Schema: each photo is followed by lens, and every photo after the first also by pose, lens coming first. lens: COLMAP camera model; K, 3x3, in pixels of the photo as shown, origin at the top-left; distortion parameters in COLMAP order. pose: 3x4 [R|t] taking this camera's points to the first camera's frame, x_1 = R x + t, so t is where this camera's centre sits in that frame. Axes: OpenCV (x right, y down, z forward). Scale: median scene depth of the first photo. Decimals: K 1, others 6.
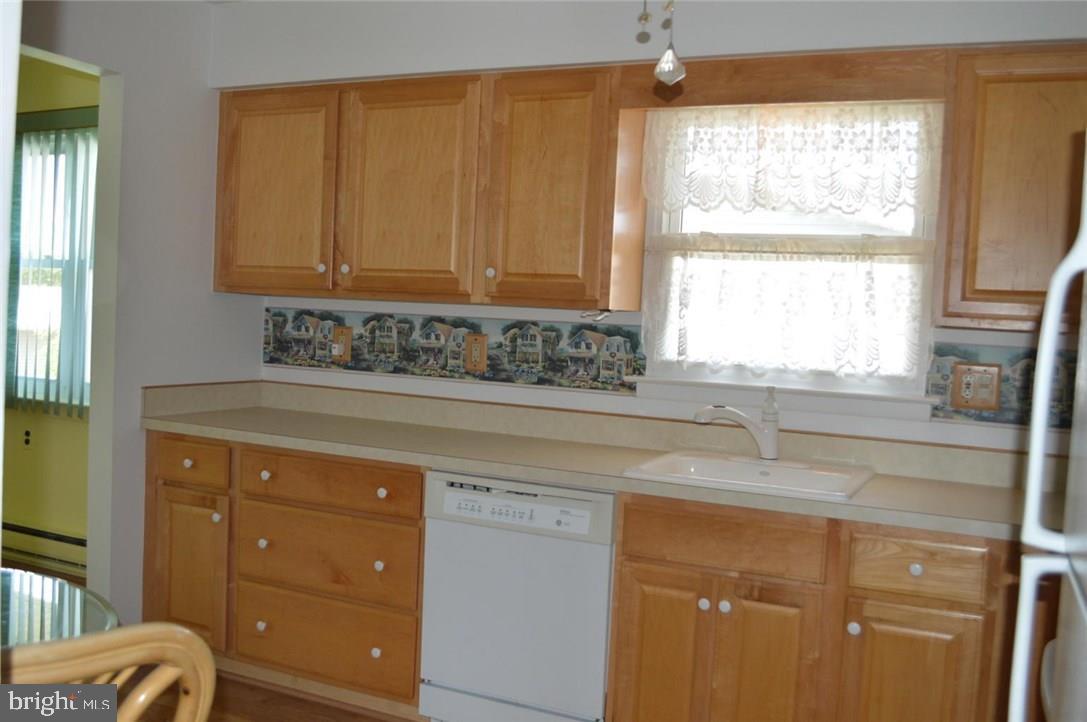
lens RADIAL K [[1013.1, 0, 543.5], [0, 1013.1, 361.0], [0, 0, 1]] dist [-0.068542, 0.007825]
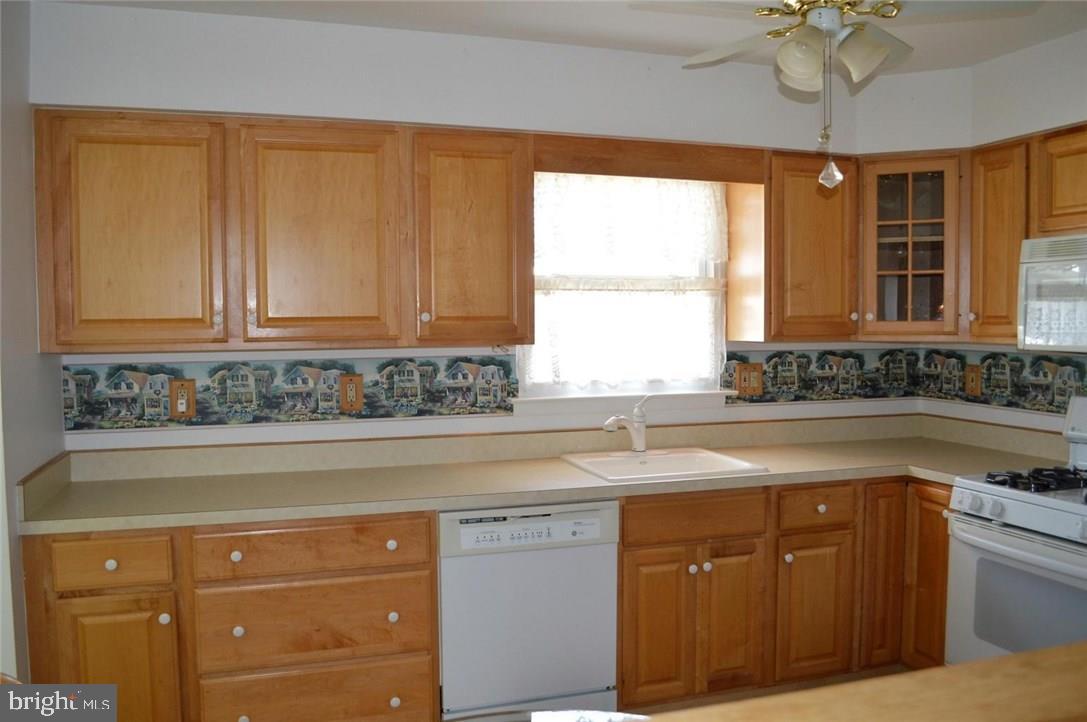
lens RADIAL K [[870.2, 0, 539.7], [0, 870.2, 366.7], [0, 0, 1]] dist [-0.079618, 0.006596]
pose [[0.731158, -0.090723, 0.676148, -0.555307], [0.074067, 0.995816, 0.053522, -0.072095], [-0.678175, 0.010947, 0.734819, 0.242274]]
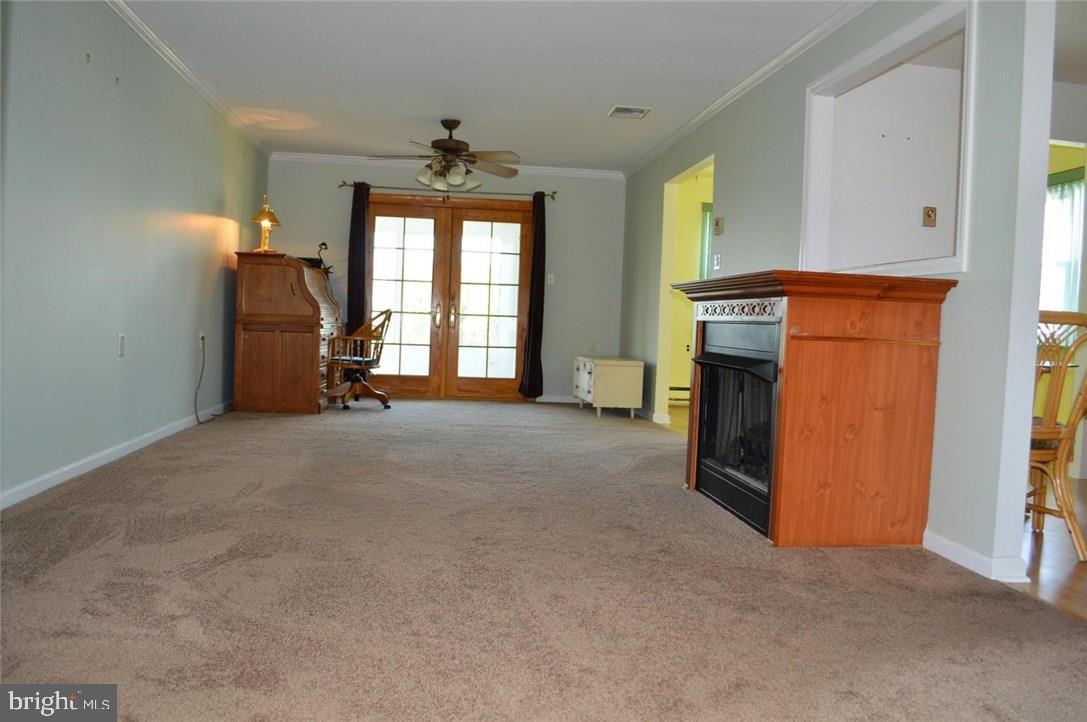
lens RADIAL K [[870.2, 0, 539.7], [0, 870.2, 366.7], [0, 0, 1]] dist [-0.079618, 0.006596]
pose [[0.532301, 0.012879, -0.846457, 0.330120], [-0.051225, 0.998542, -0.017020, 0.193680], [0.845004, 0.052420, 0.532184, -0.648667]]
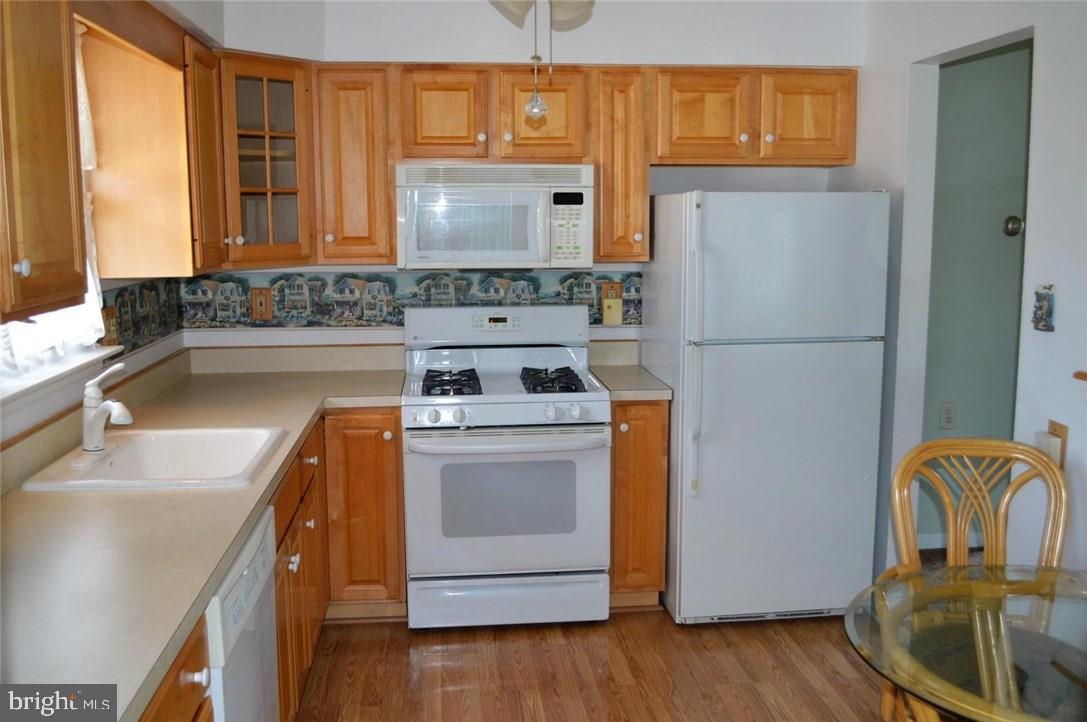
lens RADIAL K [[1013.1, 0, 543.5], [0, 1013.1, 361.0], [0, 0, 1]] dist [-0.068542, 0.007825]
pose [[-0.512208, -0.172397, 0.841381, -0.626549], [0.017248, 0.977385, 0.210765, -0.138777], [-0.858688, 0.122468, -0.497651, 0.987584]]
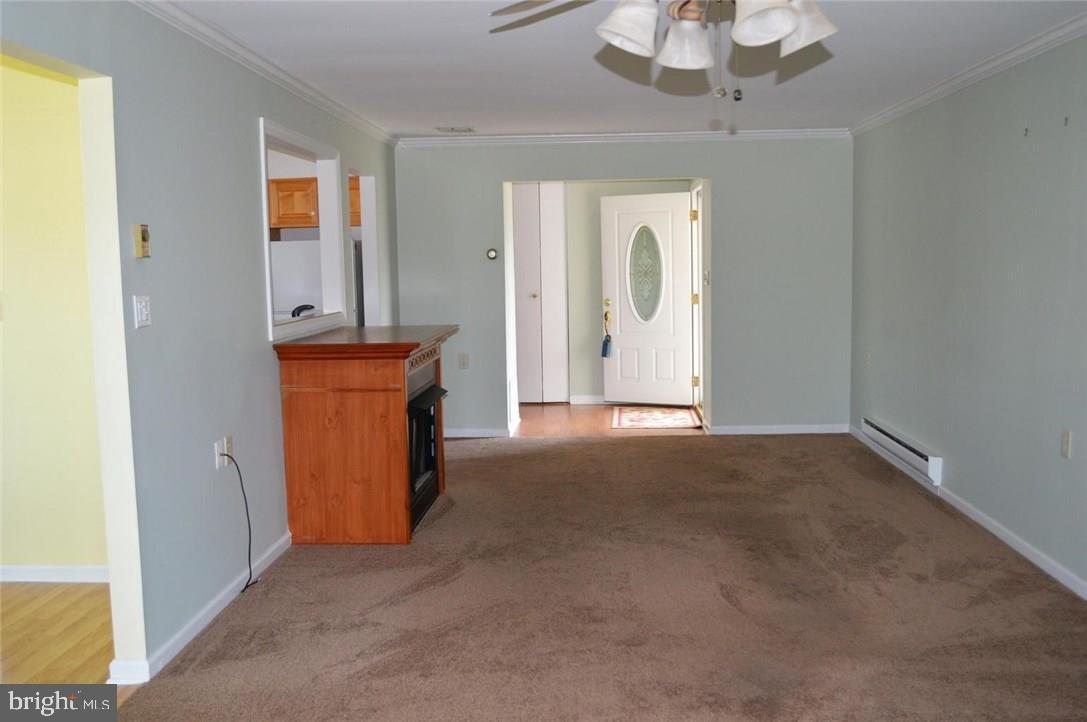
lens RADIAL K [[1013.1, 0, 543.5], [0, 1013.1, 361.0], [0, 0, 1]] dist [-0.068542, 0.007825]
pose [[-0.380149, -0.137153, 0.914700, -2.060271], [0.043788, 0.985167, 0.165917, -0.167941], [-0.923888, 0.103126, -0.368505, 0.580578]]
